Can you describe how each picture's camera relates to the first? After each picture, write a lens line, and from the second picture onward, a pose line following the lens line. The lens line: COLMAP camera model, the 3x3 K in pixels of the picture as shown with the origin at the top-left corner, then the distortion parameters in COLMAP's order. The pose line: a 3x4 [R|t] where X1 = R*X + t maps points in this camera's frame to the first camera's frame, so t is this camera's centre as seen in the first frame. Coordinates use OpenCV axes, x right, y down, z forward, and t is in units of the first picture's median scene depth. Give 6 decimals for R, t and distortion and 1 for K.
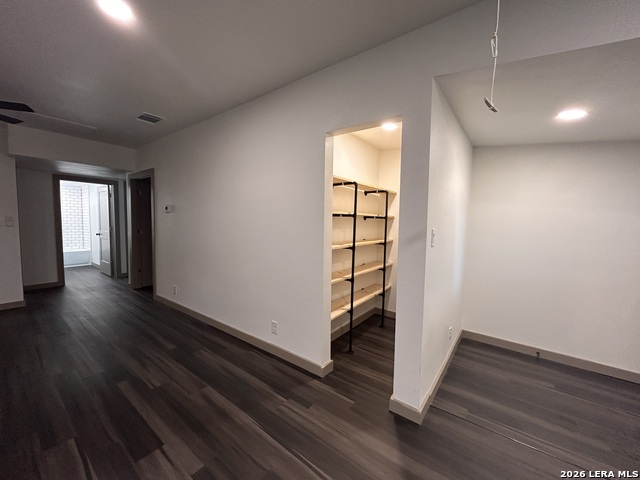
lens RADIAL K [[256.3, 0, 318.6], [0, 256.3, 240.9], [0, 0, 1]] dist [-0.006267, -0.000370]
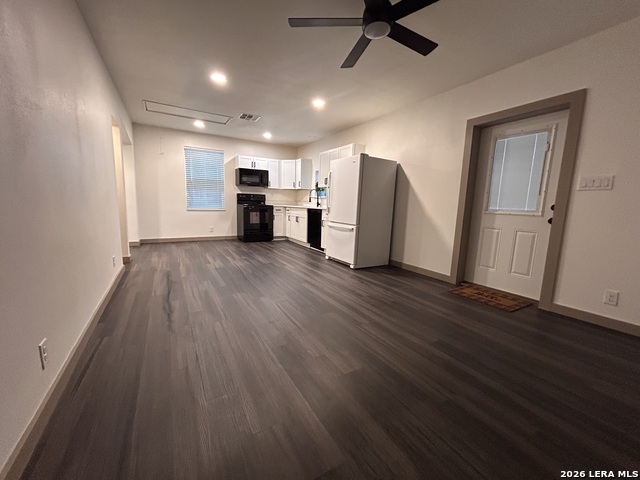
lens RADIAL K [[256.3, 0, 318.5], [0, 256.3, 239.8], [0, 0, 1]] dist [-0.006267, -0.000370]
pose [[-0.922126, -0.104064, 0.372631, -1.051718], [-0.022041, 0.975713, 0.217942, -0.019032], [-0.386261, 0.192757, -0.902024, 1.210732]]
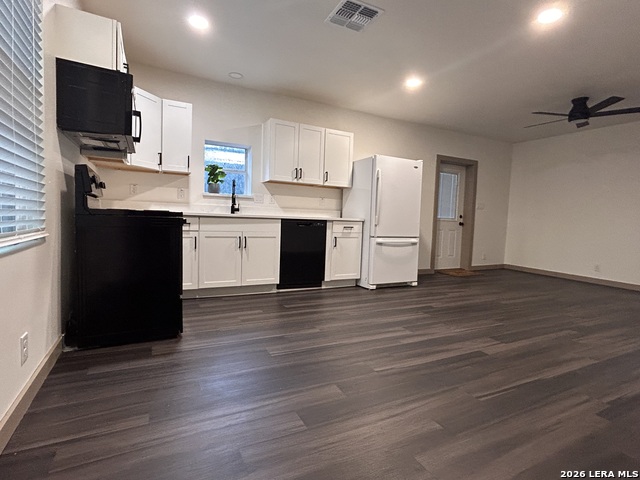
lens RADIAL K [[325.1, 0, 321.2], [0, 325.1, 239.8], [0, 0, 1]] dist [-0.000276, -0.001266]
pose [[-0.431784, 0.022400, -0.901699, 0.543685], [-0.113282, 0.990429, 0.078850, 0.108748], [0.894835, 0.136192, -0.425114, 0.338813]]
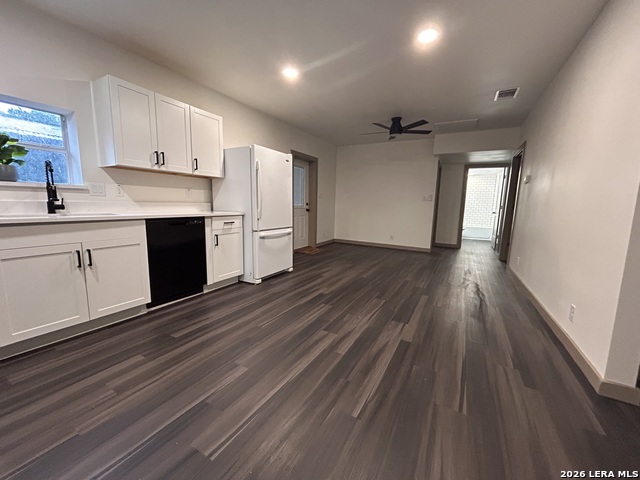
lens RADIAL K [[256.3, 0, 319.0], [0, 256.3, 240.8], [0, 0, 1]] dist [-0.006267, -0.000370]
pose [[0.138342, 0.123837, -0.982612, 0.322867], [-0.094478, 0.989277, 0.111375, 0.081448], [0.985868, 0.077427, 0.148559, 0.091475]]
